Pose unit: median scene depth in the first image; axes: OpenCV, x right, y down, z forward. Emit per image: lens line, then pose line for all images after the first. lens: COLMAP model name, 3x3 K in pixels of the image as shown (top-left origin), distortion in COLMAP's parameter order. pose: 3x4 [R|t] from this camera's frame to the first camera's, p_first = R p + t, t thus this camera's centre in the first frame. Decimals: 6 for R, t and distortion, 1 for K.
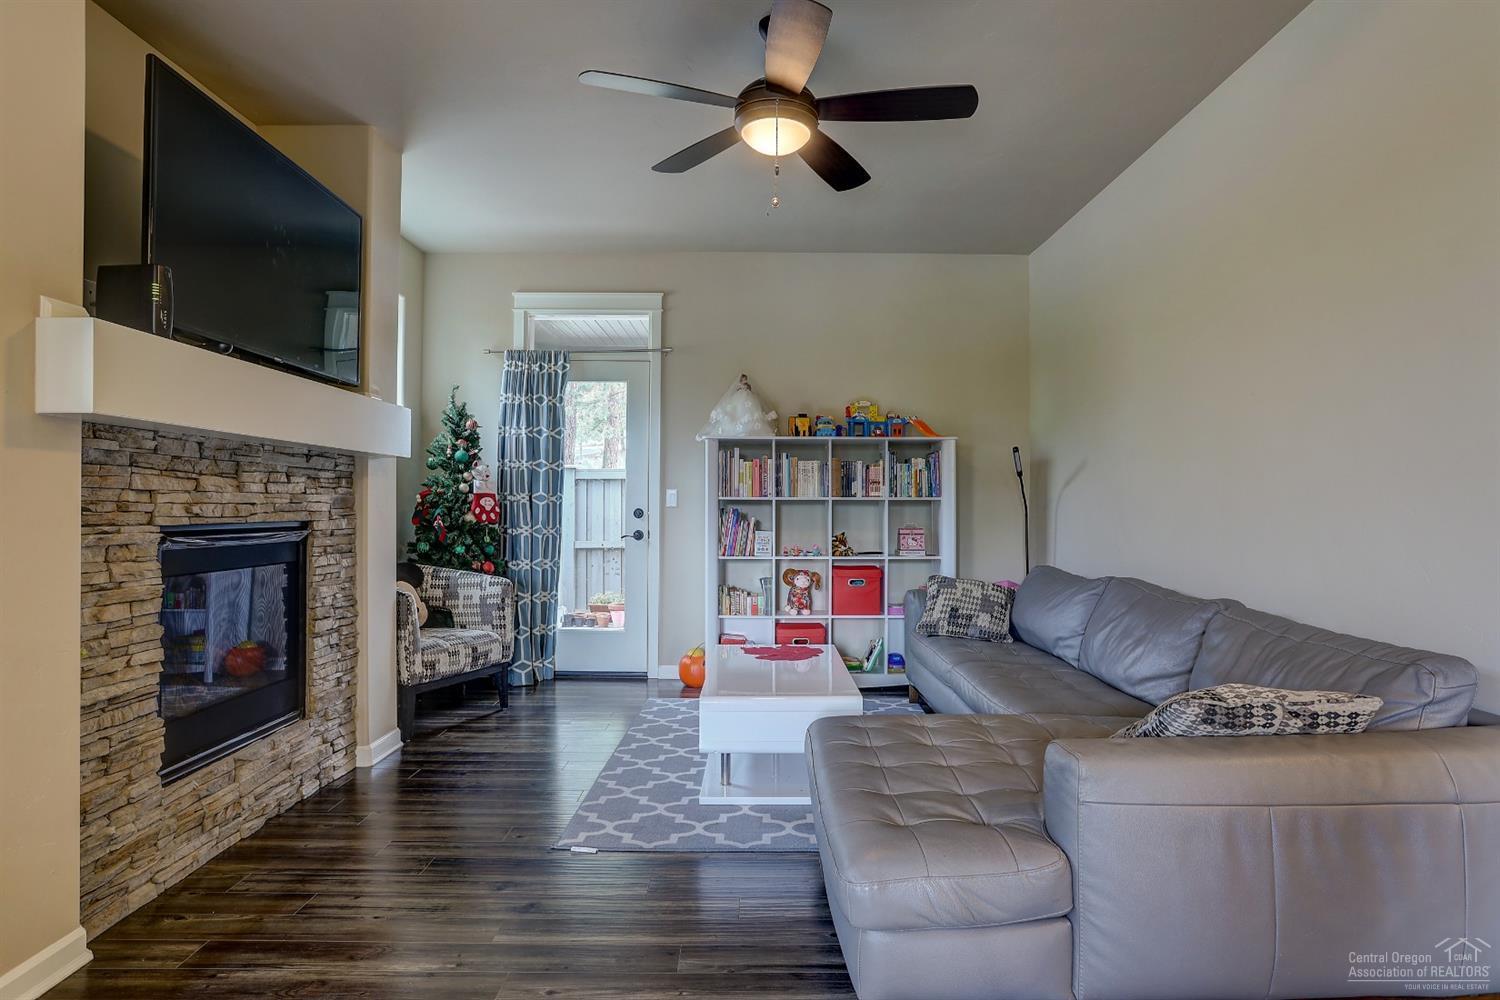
lens RADIAL K [[839.0, 0, 754.8], [0, 839.0, 502.7], [0, 0, 1]] dist [-0.027662, 0.005274]
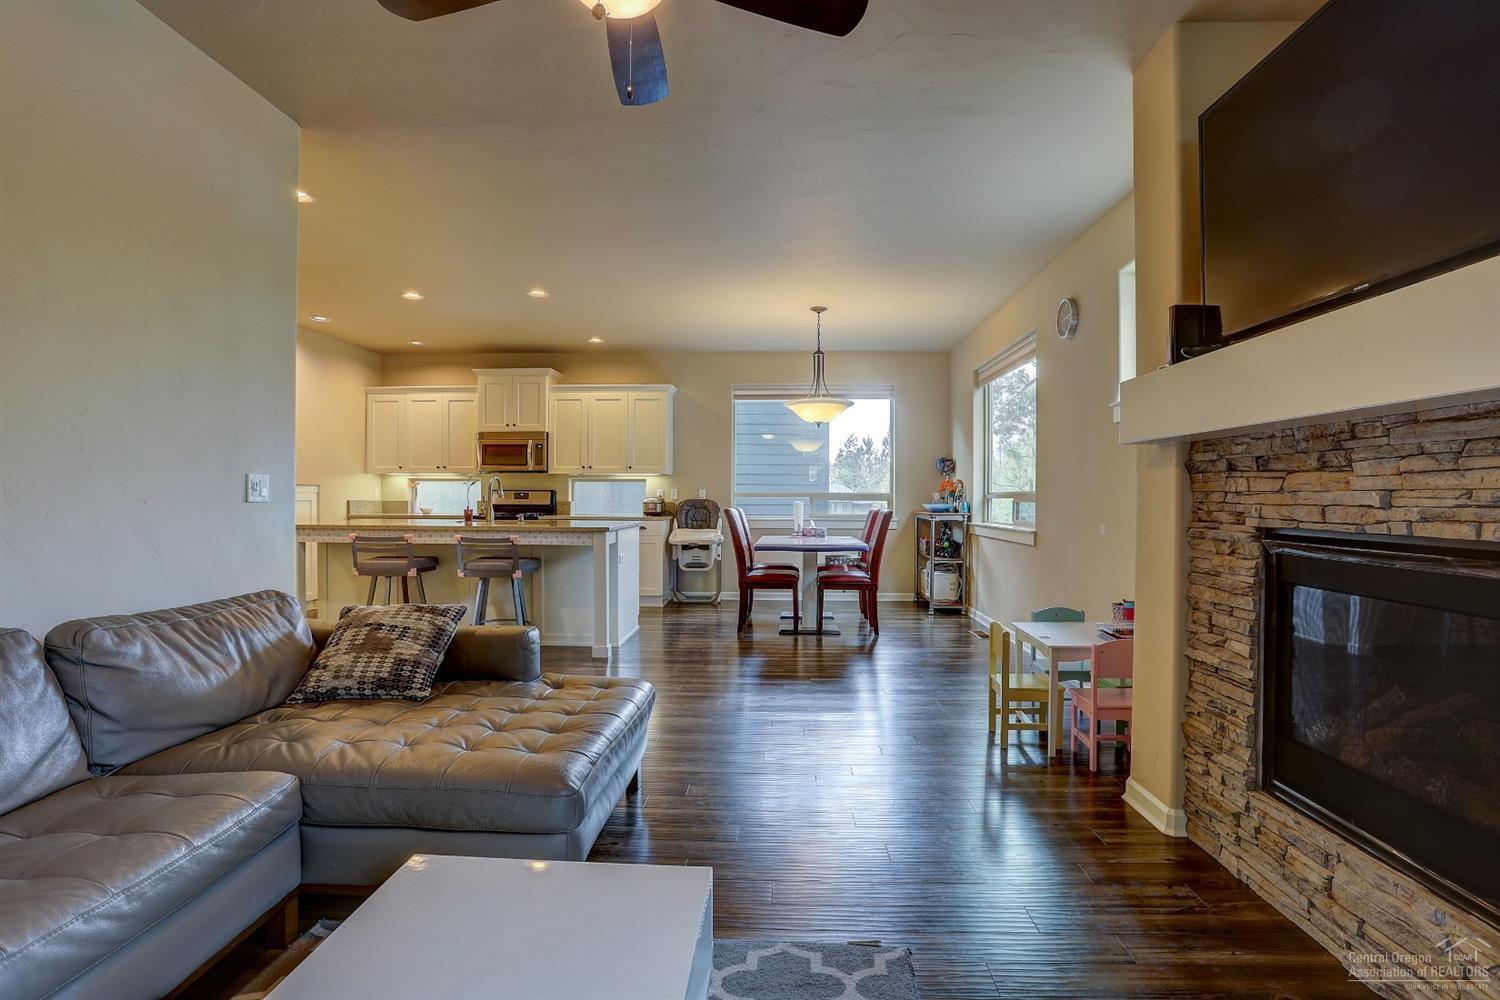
lens RADIAL K [[732.8, 0, 742.8], [0, 732.8, 506.7], [0, 0, 1]] dist [-0.039746, 0.011906]
pose [[-0.998714, -0.006618, 0.050272, -0.065748], [-0.006194, 0.999944, 0.008590, 0.000148], [-0.050326, 0.008267, -0.998699, 0.925060]]
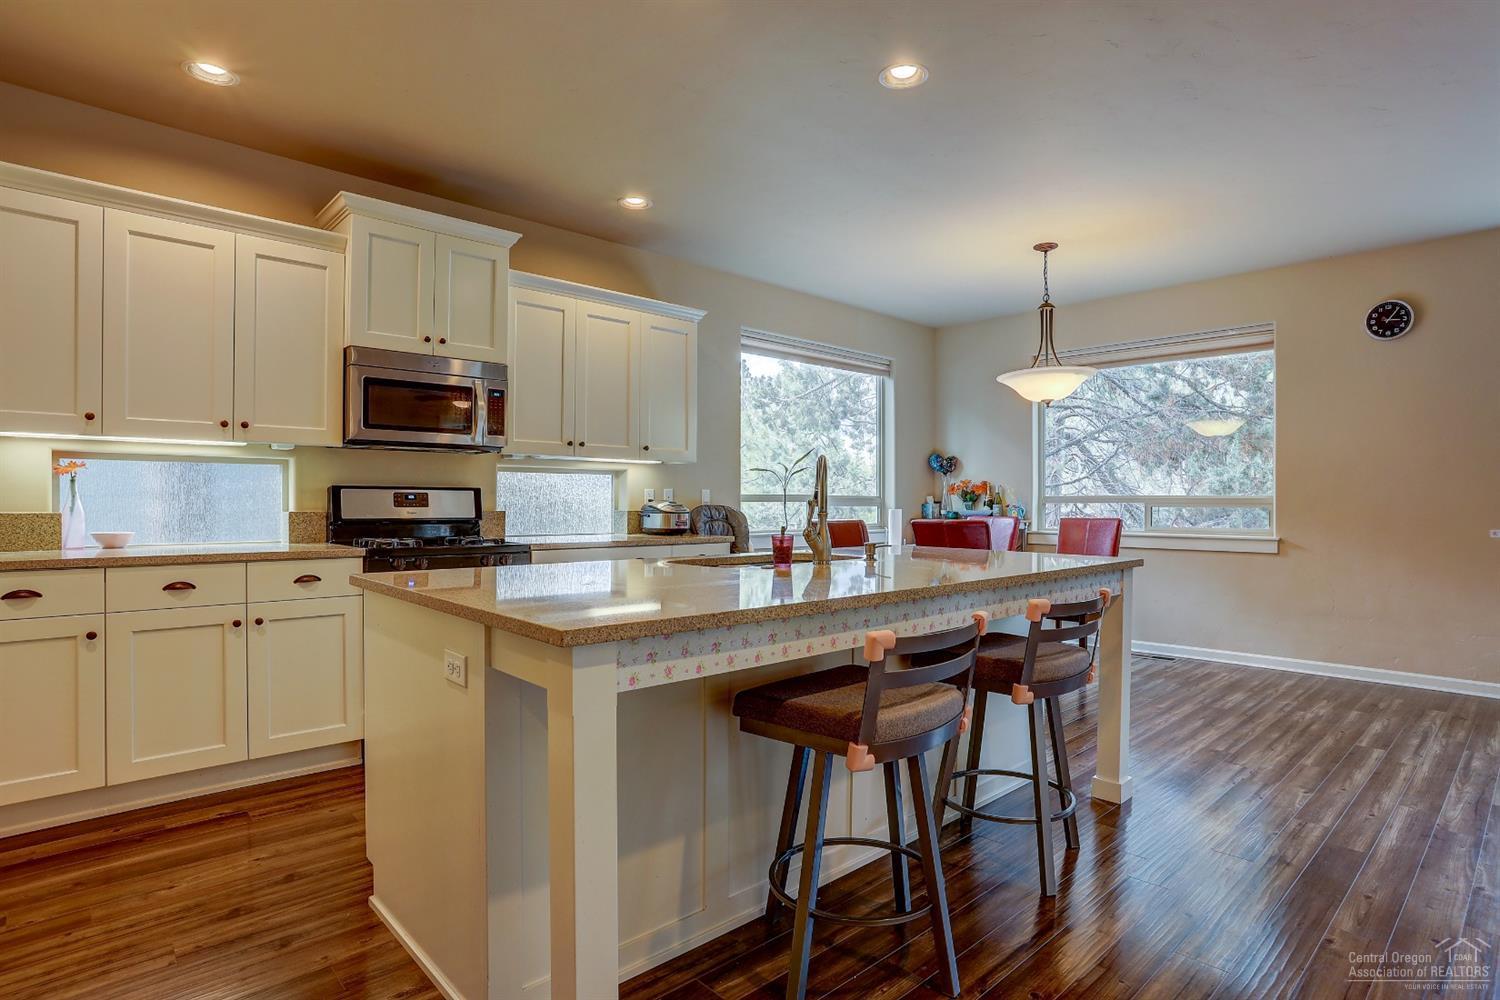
lens RADIAL K [[775.9, 0, 743.2], [0, 775.9, 500.4], [0, 0, 1]] dist [-0.038049, -0.000271]
pose [[-0.726653, -0.005643, -0.686981, 0.831319], [-0.001522, 0.999977, -0.006604, -0.001943], [0.687003, -0.003753, -0.726645, 0.088022]]
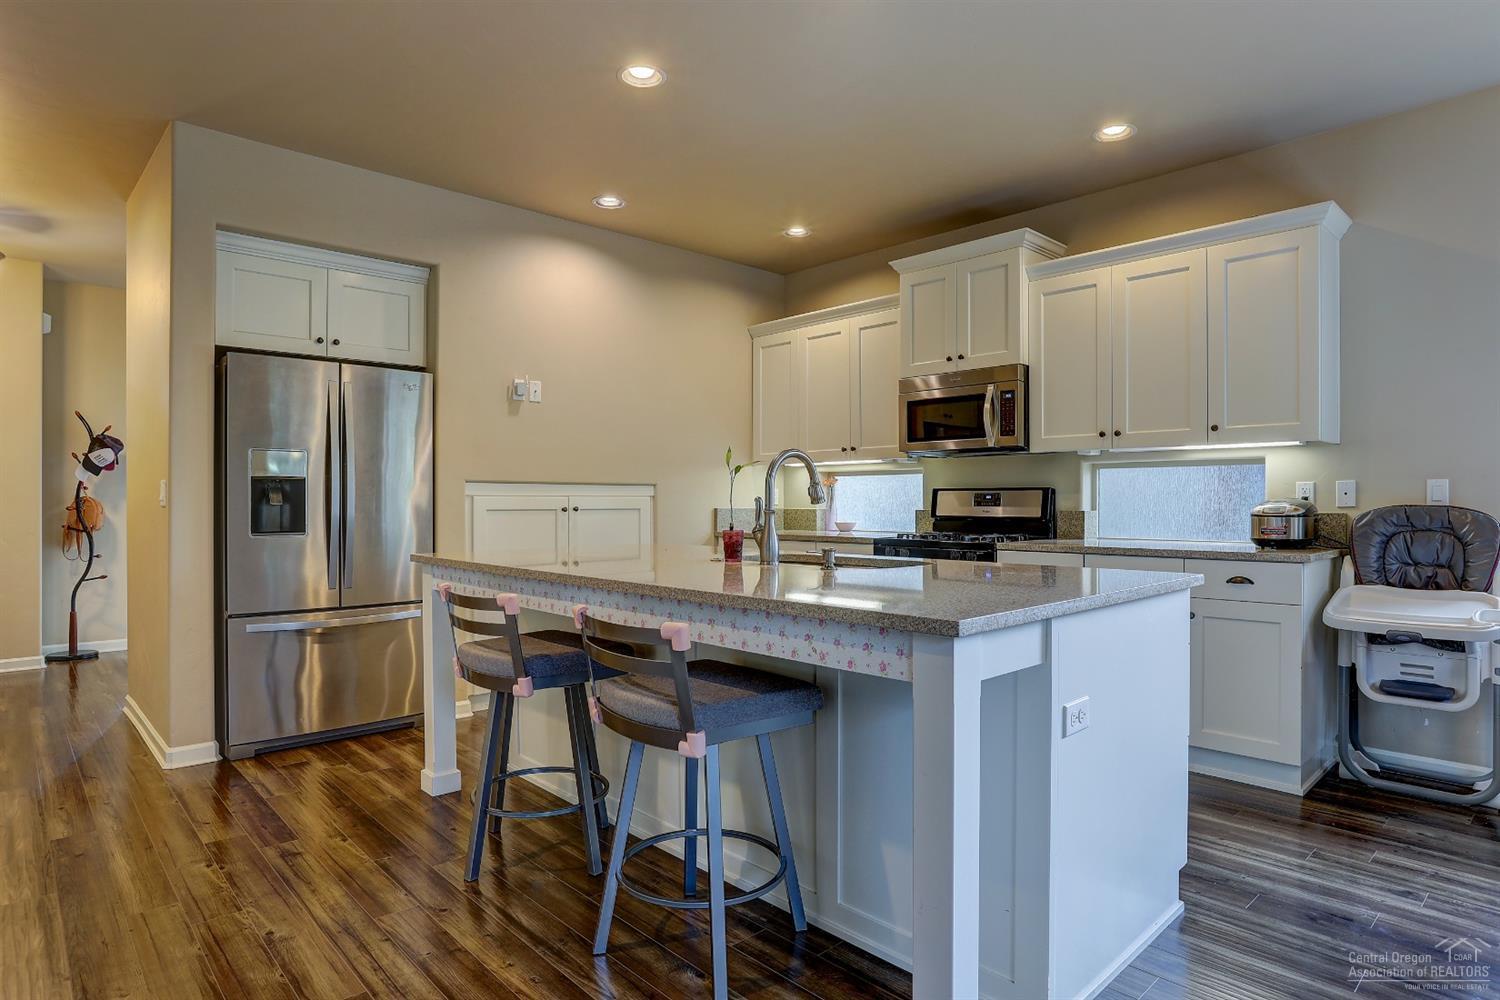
lens RADIAL K [[839.0, 0, 769.8], [0, 839.0, 498.1], [0, 0, 1]] dist [-0.027662, 0.005274]
pose [[-0.706149, 0.002269, 0.708060, 0.016912], [-0.003699, 0.999969, -0.006894, -0.001315], [-0.708054, -0.007487, -0.706119, 0.133235]]
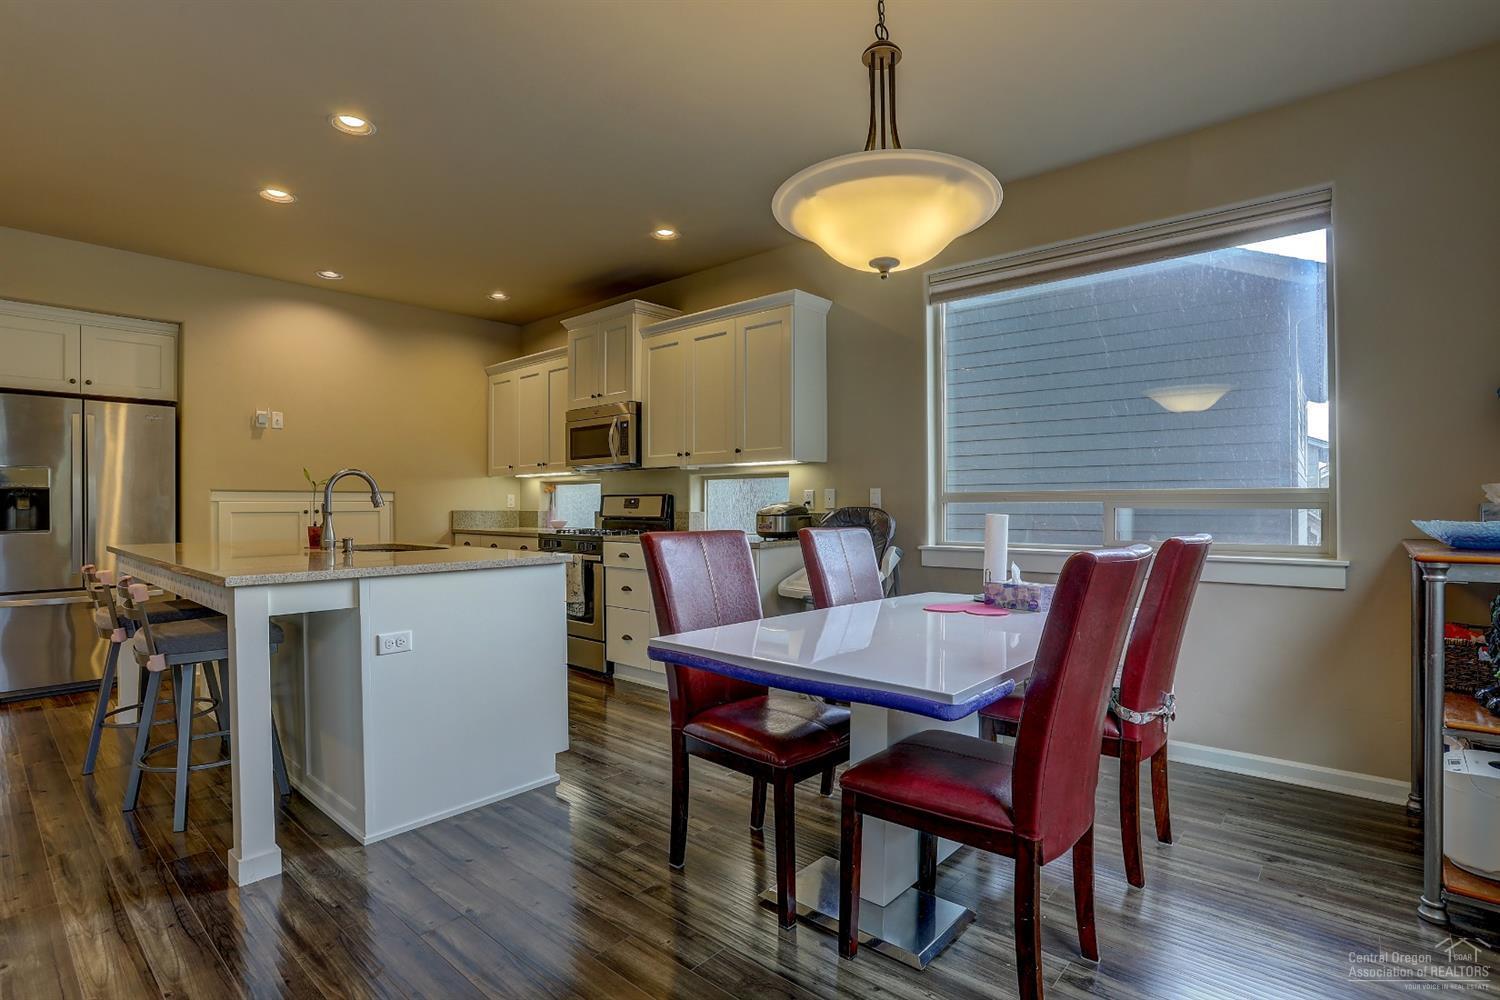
lens RADIAL K [[732.8, 0, 751.3], [0, 732.8, 506.7], [0, 0, 1]] dist [-0.039746, 0.011906]
pose [[-0.756333, -0.000857, 0.654187, -0.341675], [-0.001660, 0.999998, -0.000609, -0.001929], [-0.654185, -0.001546, -0.756333, -0.009327]]
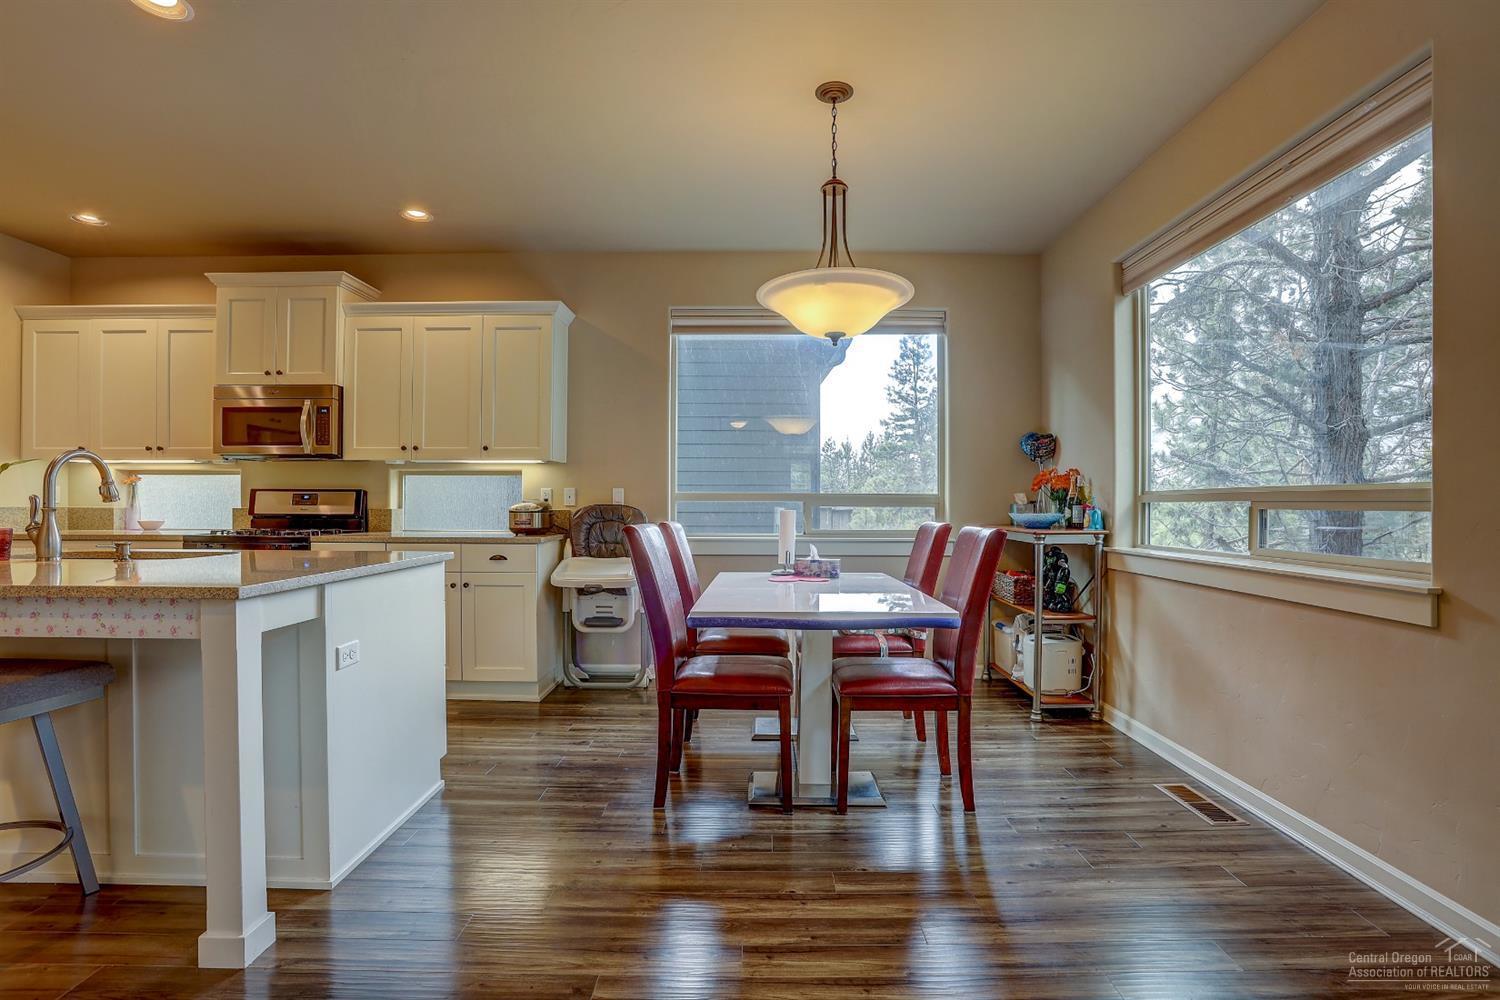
lens RADIAL K [[732.8, 0, 748.0], [0, 732.8, 506.3], [0, 0, 1]] dist [-0.039746, 0.011906]
pose [[-0.999943, -0.005225, 0.009356, -0.070119], [-0.005236, 0.999986, -0.001151, 0.000030], [-0.009350, -0.001200, -0.999956, 0.222365]]
